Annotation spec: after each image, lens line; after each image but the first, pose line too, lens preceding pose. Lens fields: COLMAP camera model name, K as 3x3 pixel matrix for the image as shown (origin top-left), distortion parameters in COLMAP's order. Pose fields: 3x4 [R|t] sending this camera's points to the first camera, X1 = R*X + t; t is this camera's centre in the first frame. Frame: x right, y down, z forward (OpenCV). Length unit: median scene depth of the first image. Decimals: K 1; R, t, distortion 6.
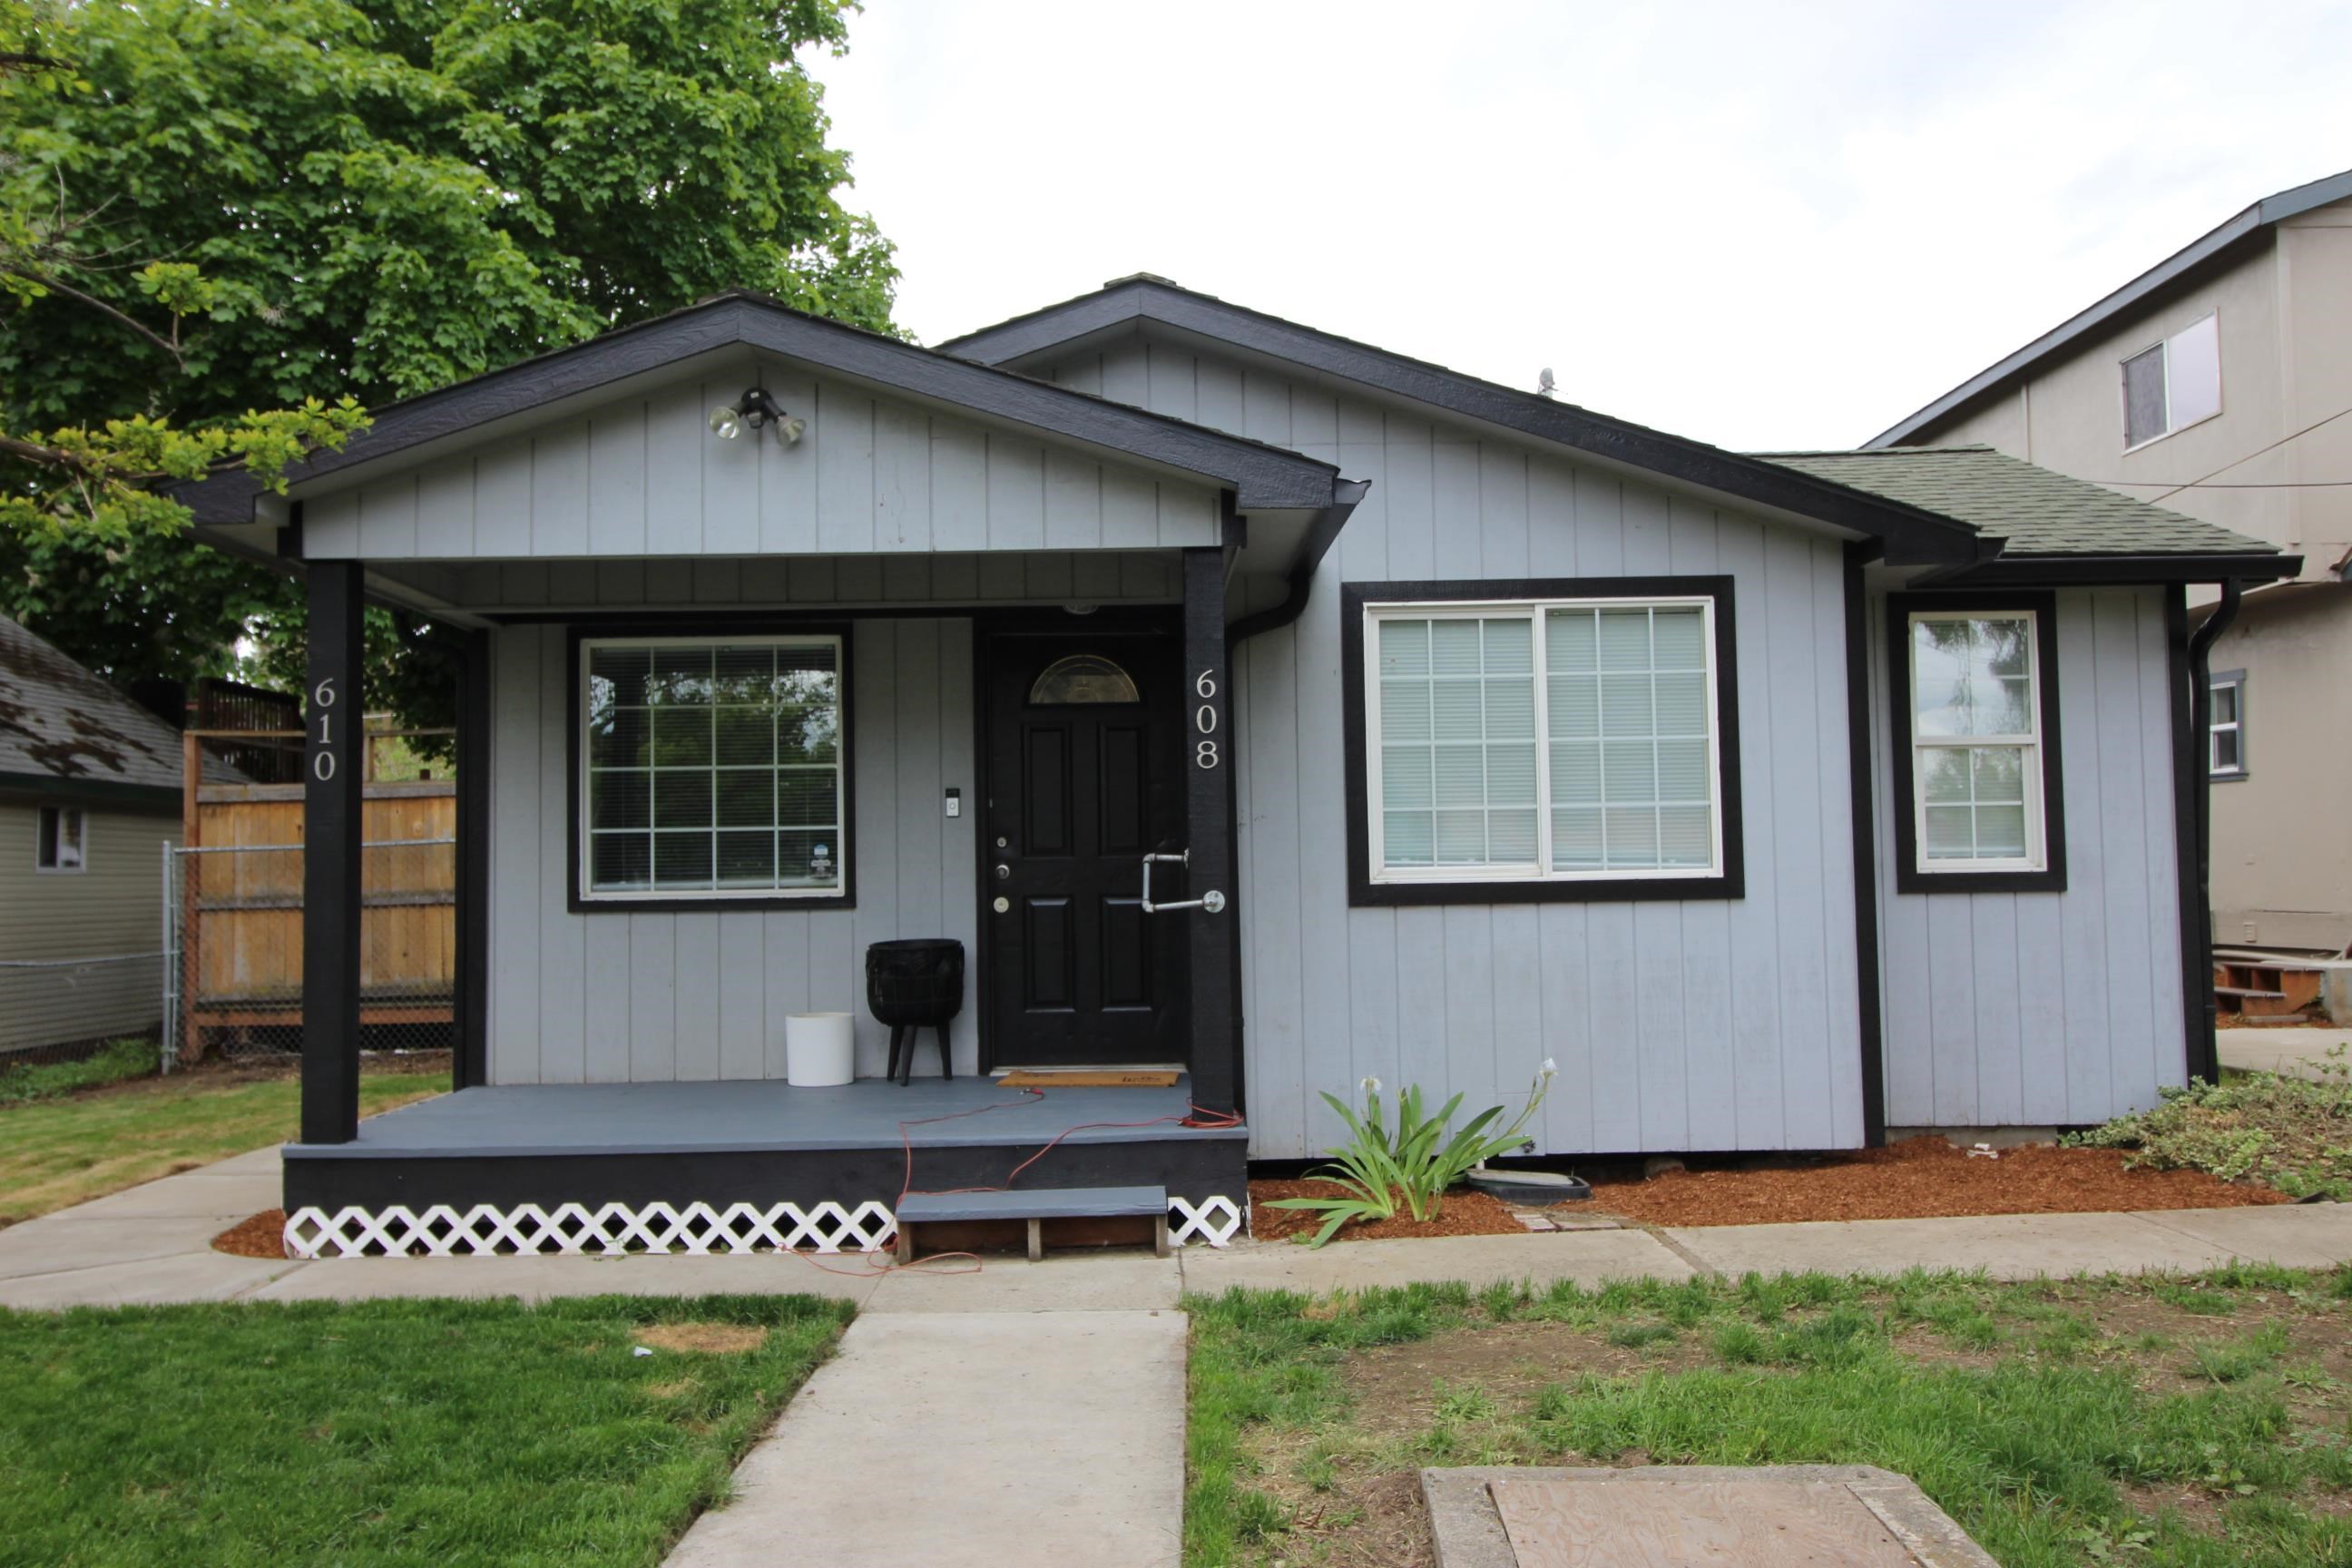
lens RADIAL K [[1861.6, 0, 1177.0], [0, 1861.6, 782.6], [0, 0, 1]] dist [0.008232, 0.002852]
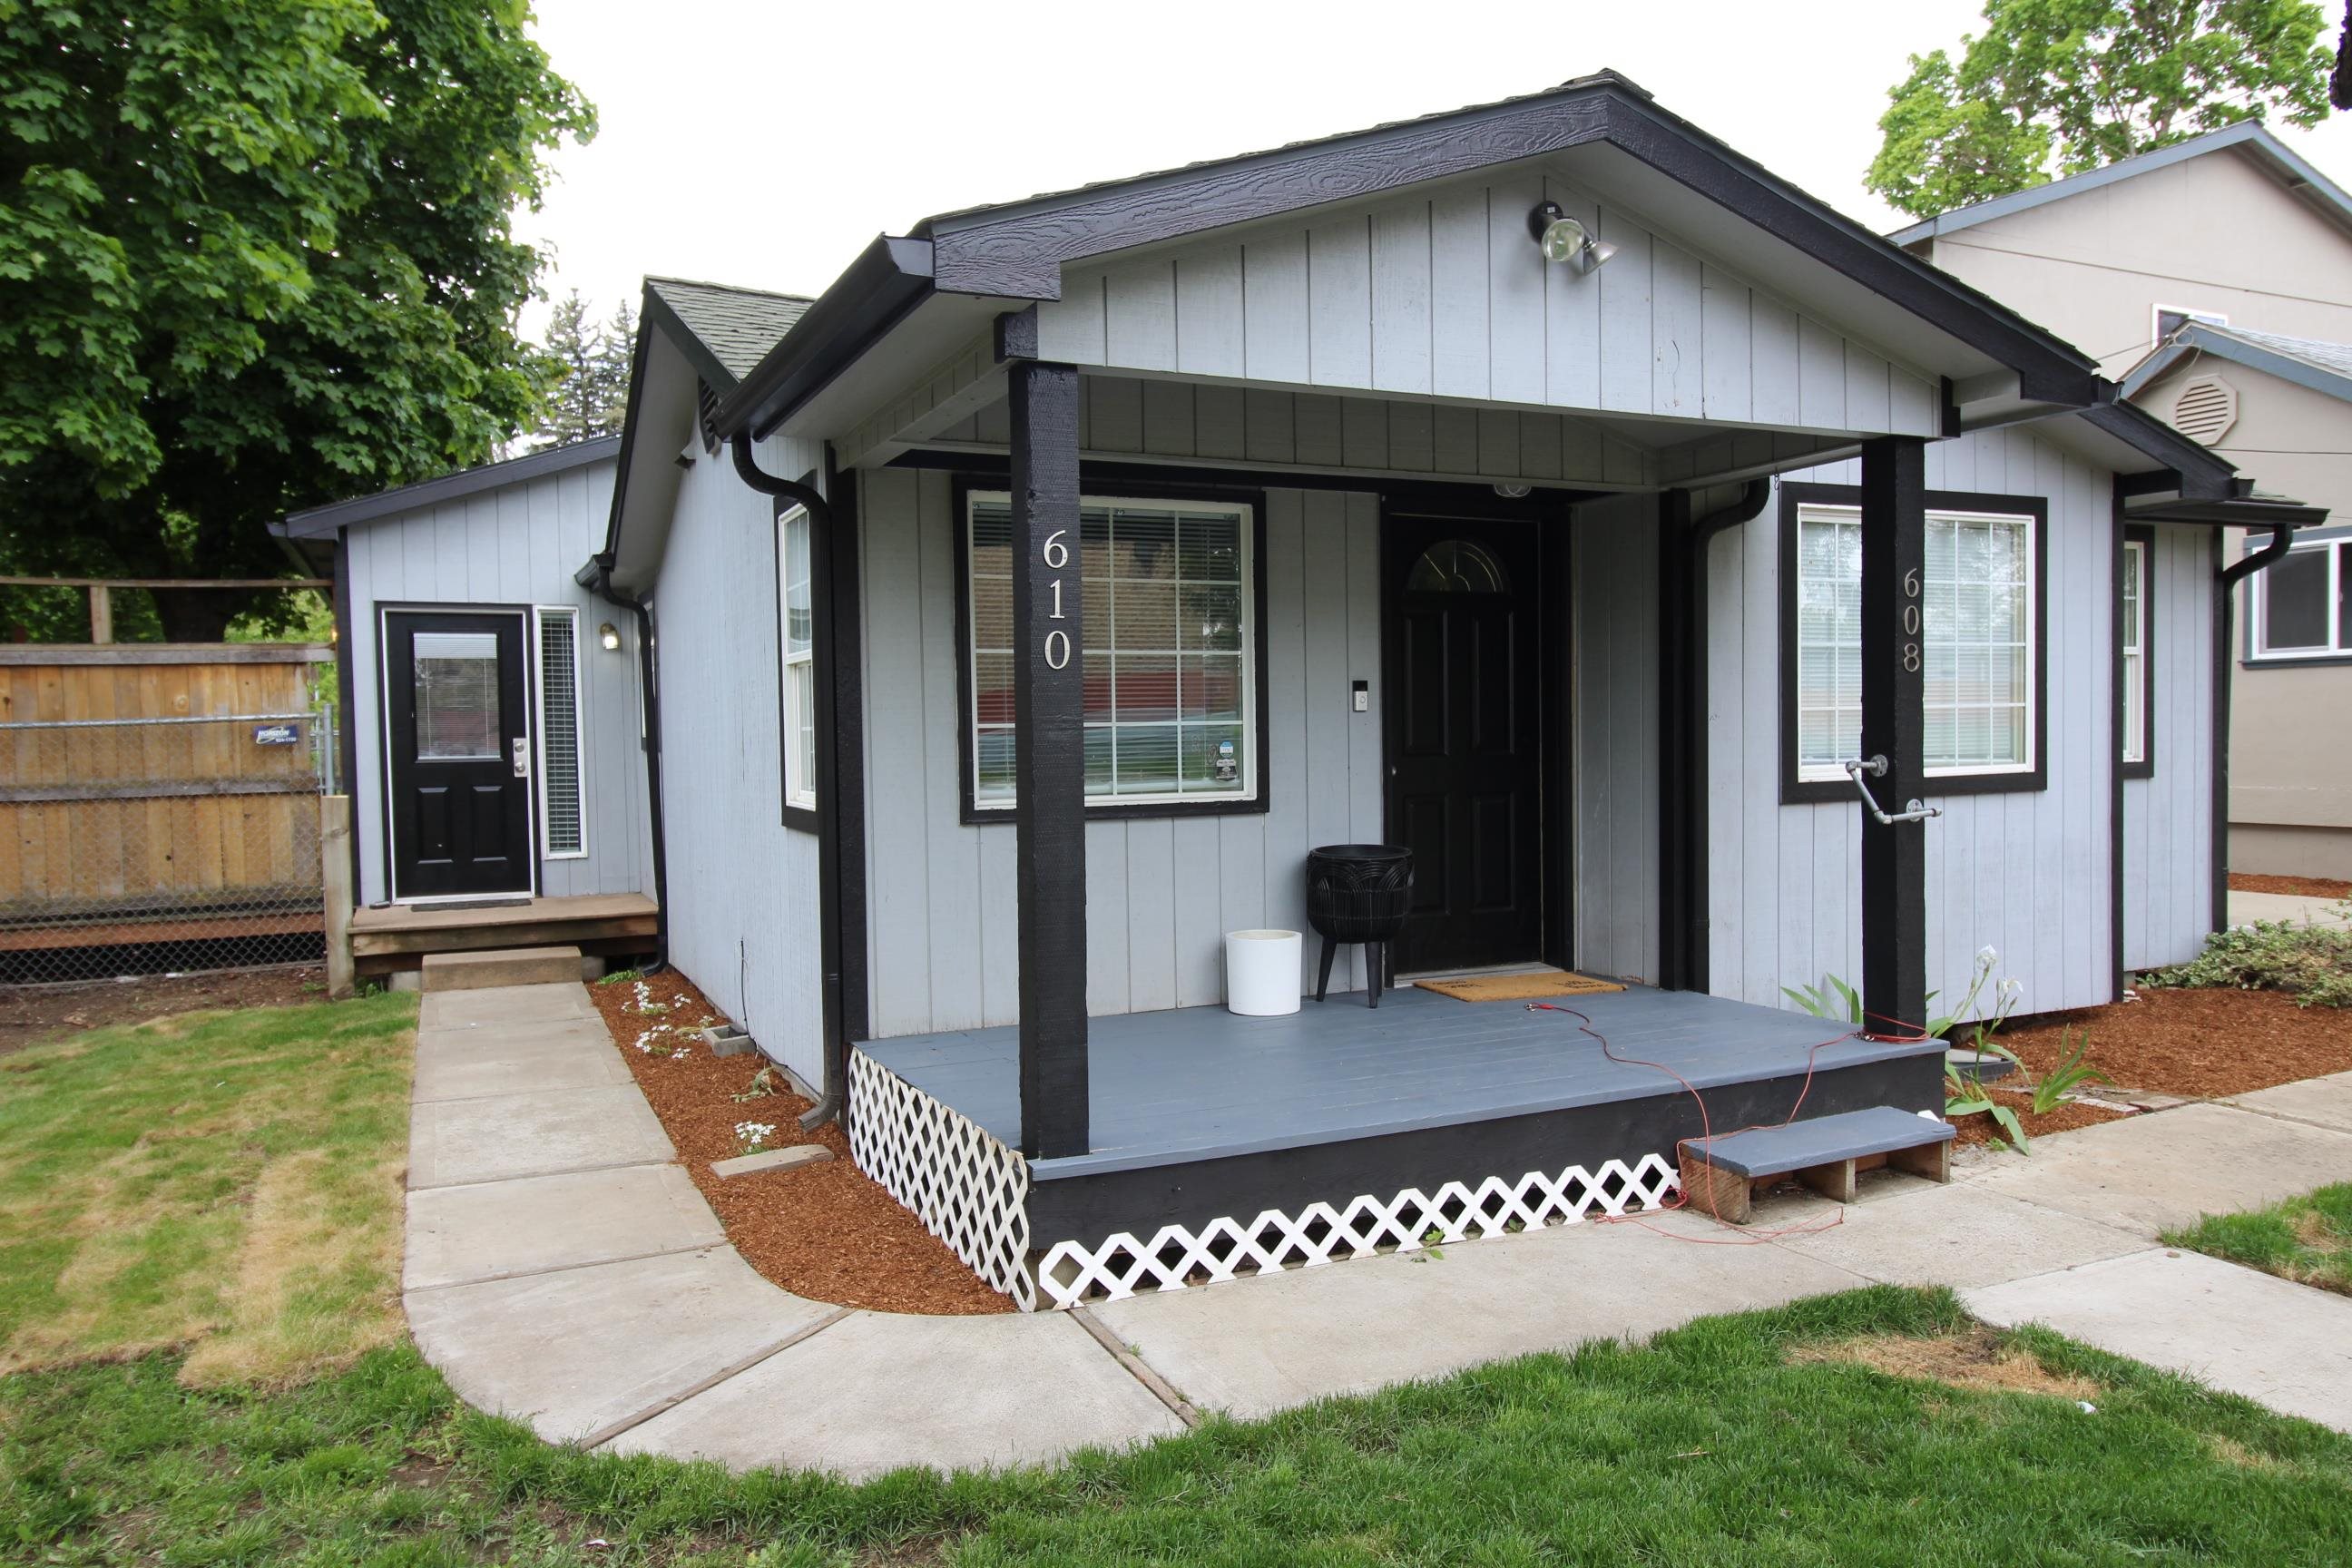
lens RADIAL K [[1608.9, 0, 1176.1], [0, 1608.9, 784.7], [0, 0, 1]] dist [0.010478, -0.007855]
pose [[0.912181, -0.012542, 0.409595, -0.528969], [-0.020557, 0.996873, 0.076305, -0.004265], [-0.409271, -0.078024, 0.909070, 0.314108]]
